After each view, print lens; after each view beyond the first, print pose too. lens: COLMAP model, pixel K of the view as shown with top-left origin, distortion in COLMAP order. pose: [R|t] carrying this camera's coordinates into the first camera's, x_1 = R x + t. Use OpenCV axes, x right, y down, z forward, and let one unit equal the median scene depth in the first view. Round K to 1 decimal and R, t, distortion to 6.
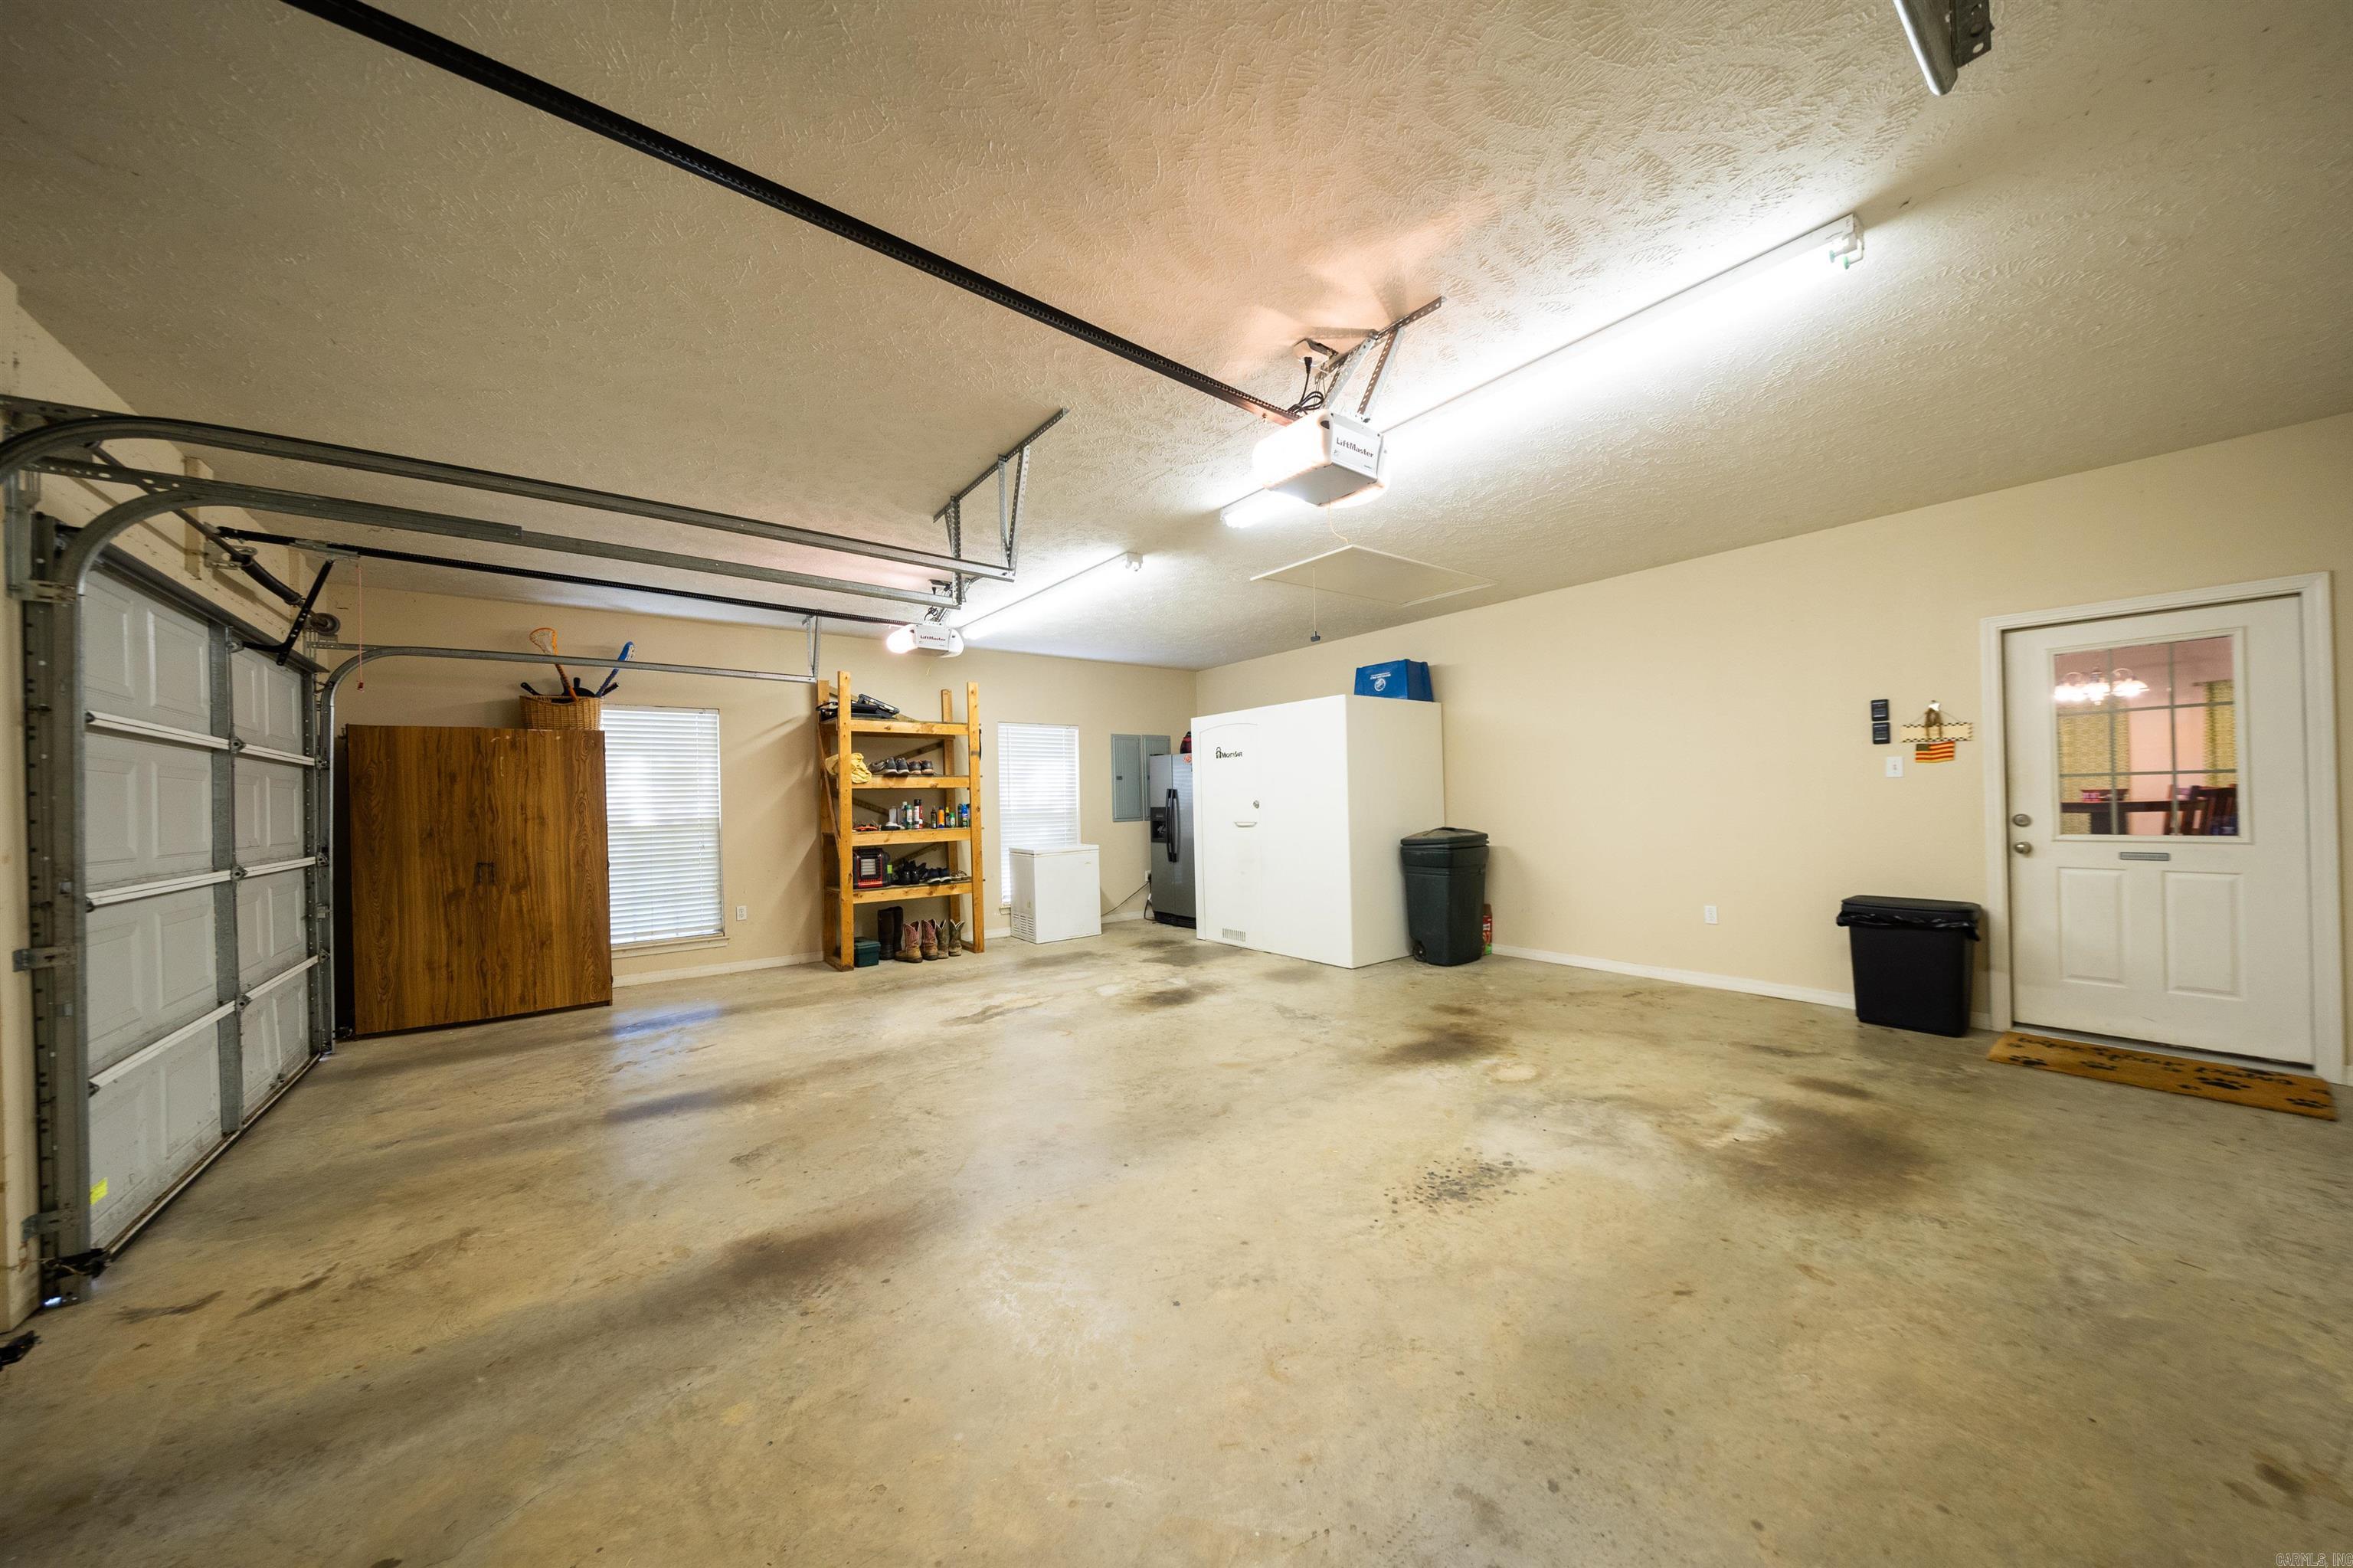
lens RADIAL K [[795.6, 0, 1170.8], [0, 795.6, 795.6], [0, 0, 1]] dist [-0.003997, -0.000083]
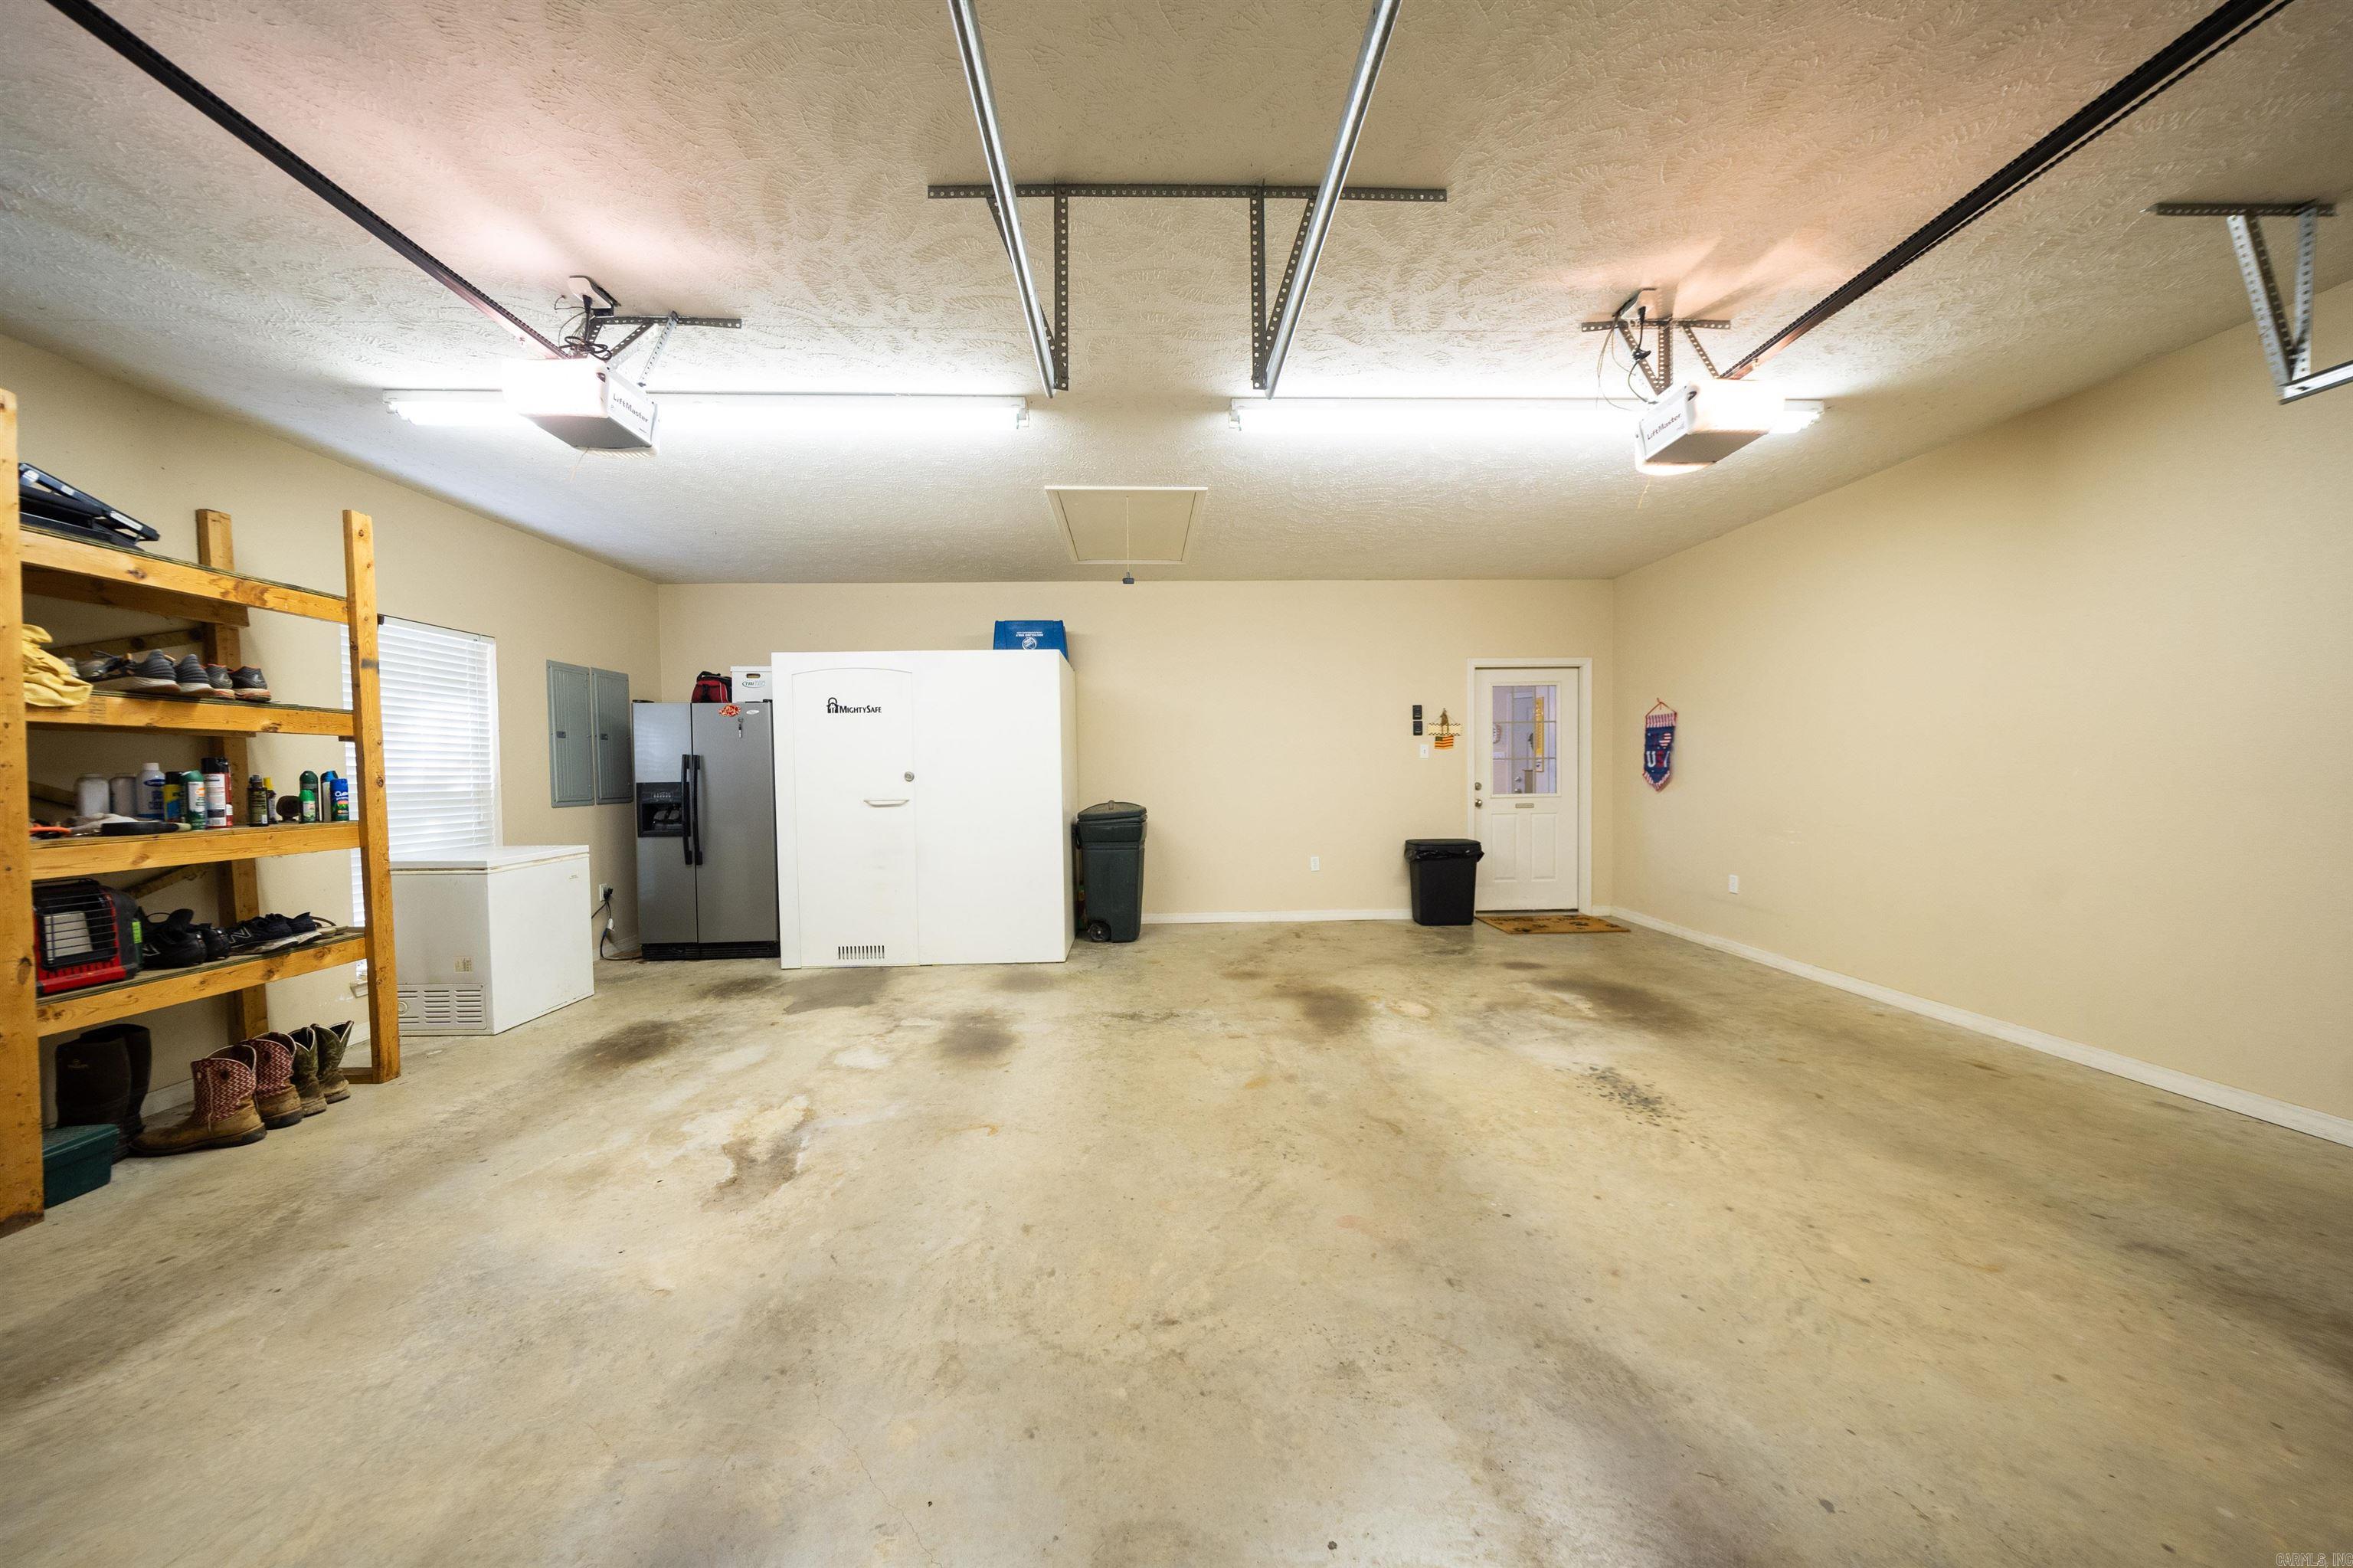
lens RADIAL K [[795.6, 0, 1170.8], [0, 795.6, 795.6], [0, 0, 1]] dist [-0.003997, -0.000083]
pose [[0.571999, -0.011591, 0.820172, -0.577382], [-0.003960, 0.999849, 0.016891, 0.023411], [-0.820245, -0.012910, 0.571867, 0.537376]]
